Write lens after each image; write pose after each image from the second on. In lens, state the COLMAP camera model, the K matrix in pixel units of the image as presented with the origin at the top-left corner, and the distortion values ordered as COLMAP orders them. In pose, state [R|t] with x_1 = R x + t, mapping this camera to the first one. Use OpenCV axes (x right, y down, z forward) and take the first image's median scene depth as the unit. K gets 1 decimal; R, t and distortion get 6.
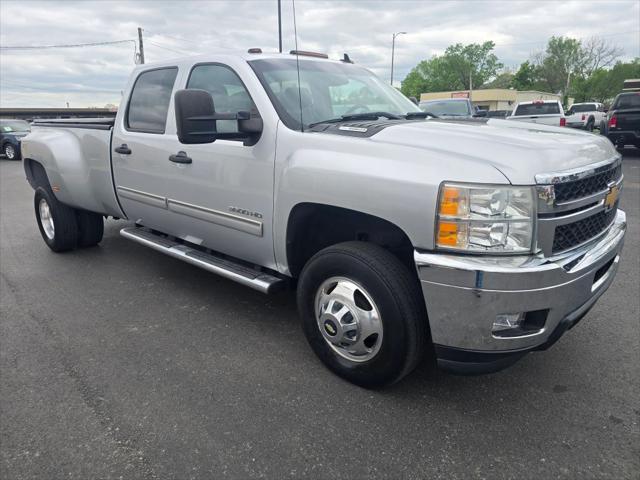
lens RADIAL K [[441.6, 0, 320.0], [0, 441.6, 240.0], [0, 0, 1]] dist [0.070612, -0.060425]
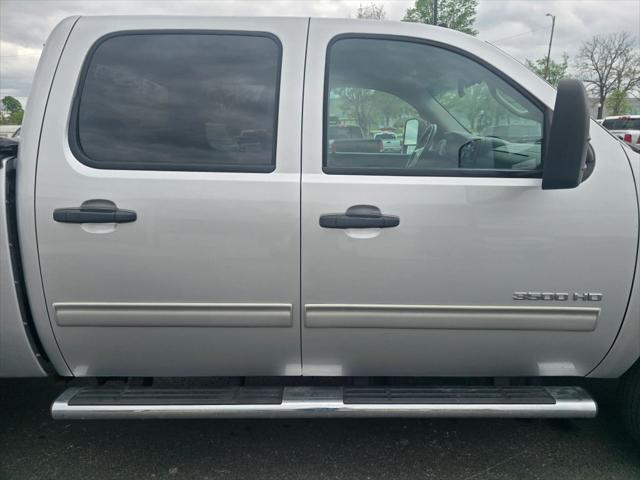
lens RADIAL K [[447.2, 0, 320.3], [0, 447.2, 254.9], [0, 0, 1]] dist [0.058001, -0.063972]
pose [[0.721214, -0.158045, 0.674443, -0.822908], [0.176380, 0.983432, 0.041839, -0.206930], [-0.669881, 0.088783, 0.737141, 0.792826]]
